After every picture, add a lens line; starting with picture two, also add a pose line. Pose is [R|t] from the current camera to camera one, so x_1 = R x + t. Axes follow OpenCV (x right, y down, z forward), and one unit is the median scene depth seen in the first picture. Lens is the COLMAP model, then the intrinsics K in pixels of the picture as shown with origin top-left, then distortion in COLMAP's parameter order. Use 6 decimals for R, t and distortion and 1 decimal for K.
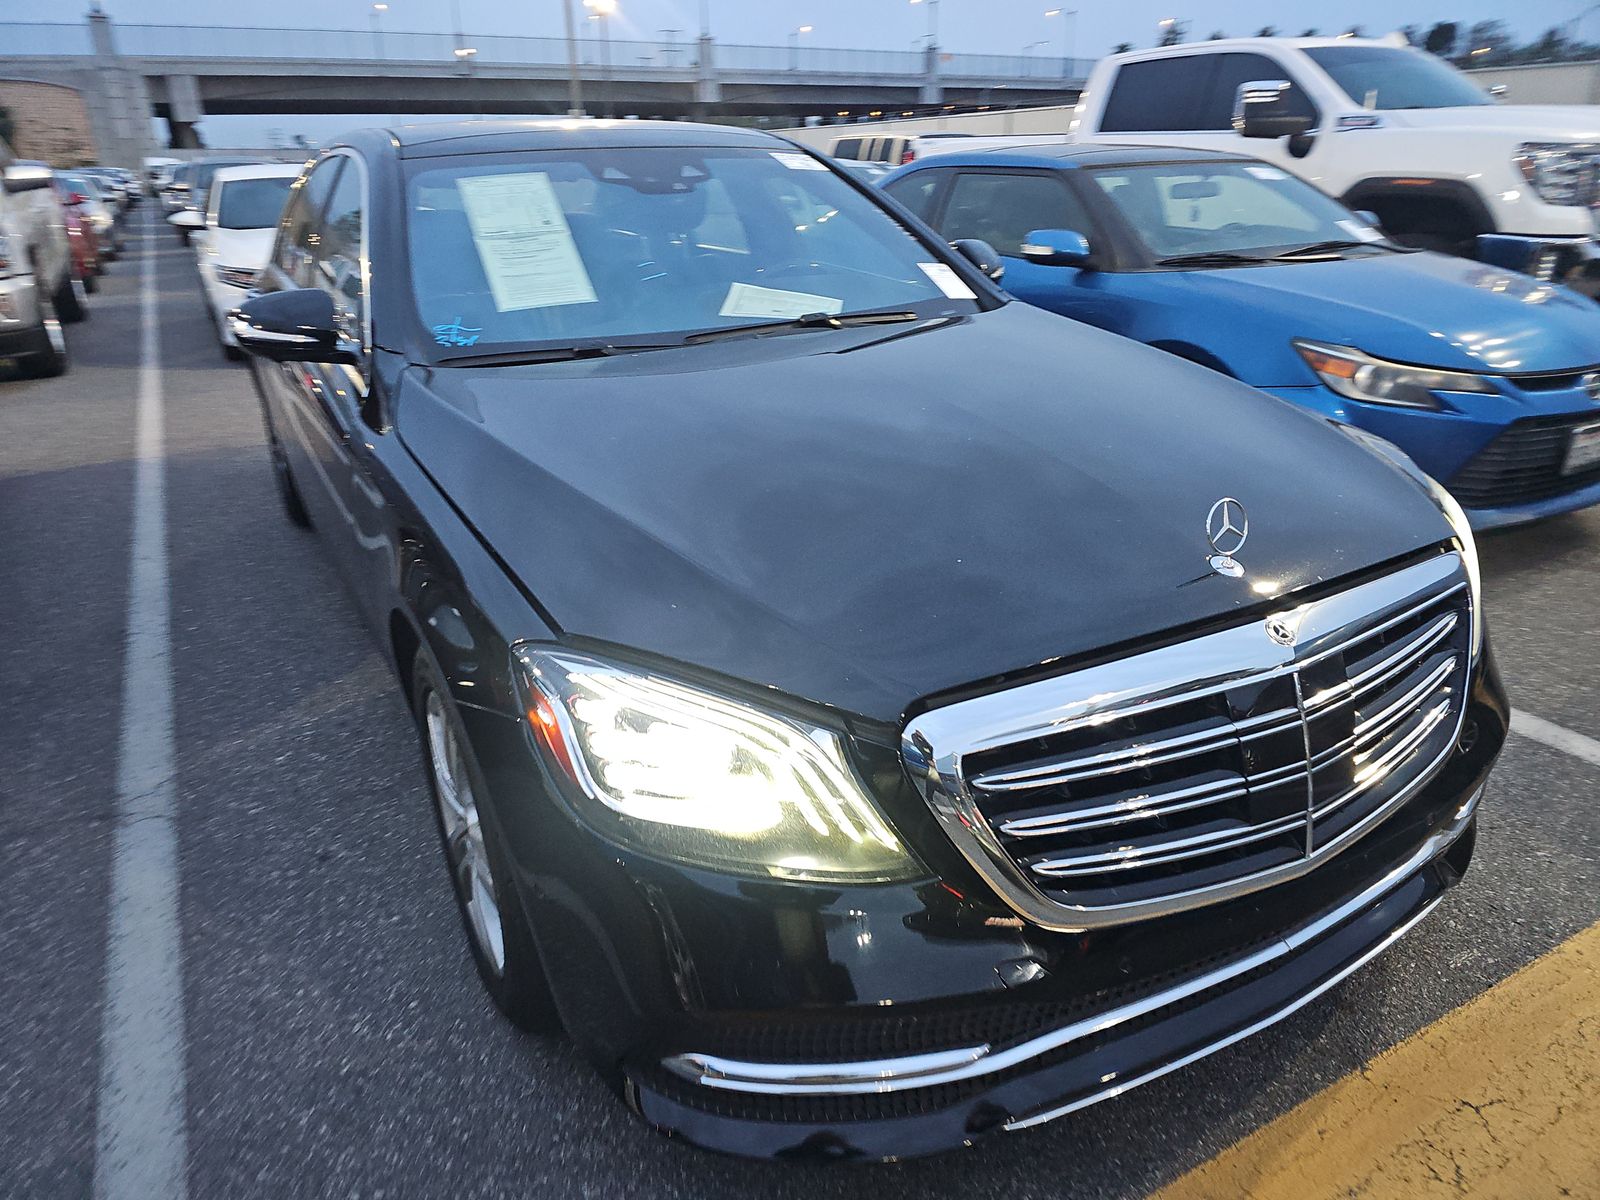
lens RADIAL K [[1051.3, 0, 800.0], [0, 1051.3, 600.0], [0, 0, 1]] dist [0.050845, -0.038303]
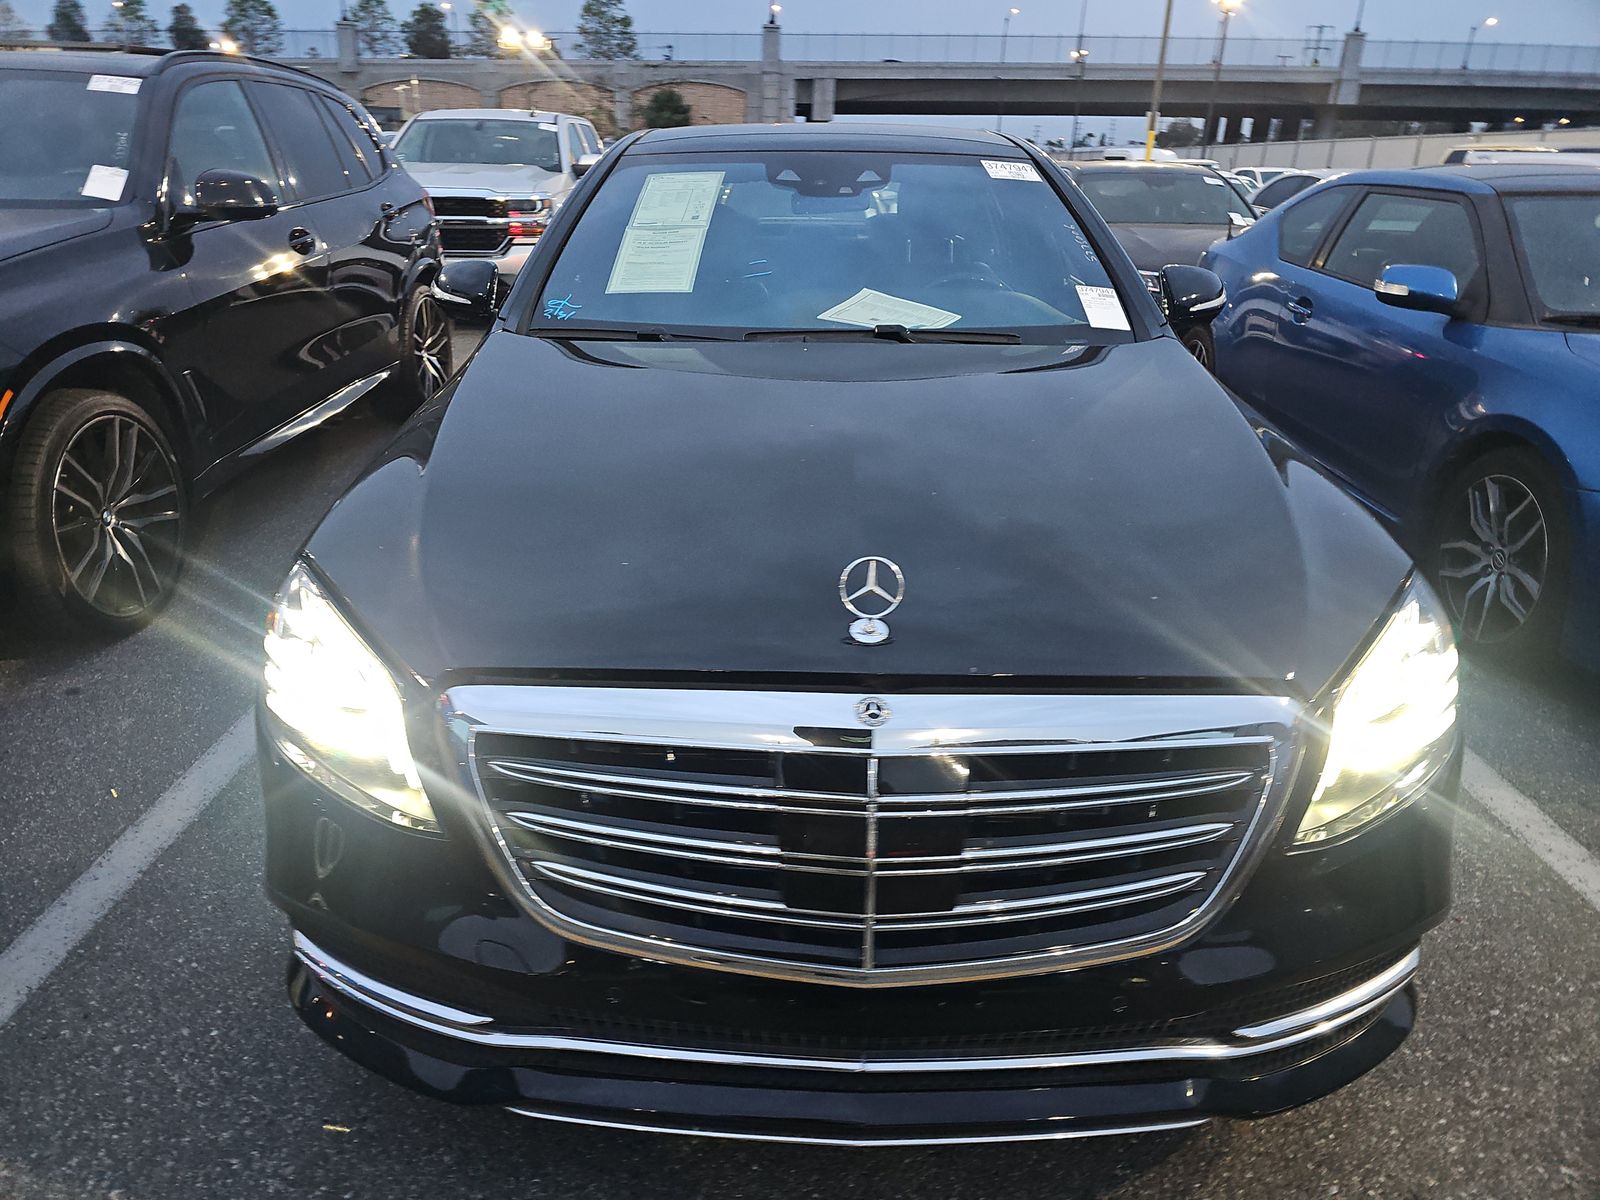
lens RADIAL K [[1079.8, 0, 795.6], [0, 1079.8, 594.8], [0, 0, 1]] dist [0.047985, -0.041617]
pose [[0.866478, 0.216514, -0.449819, 0.249481], [-0.222978, 0.974030, 0.039316, -0.027611], [0.446650, 0.066233, 0.892254, 0.048126]]
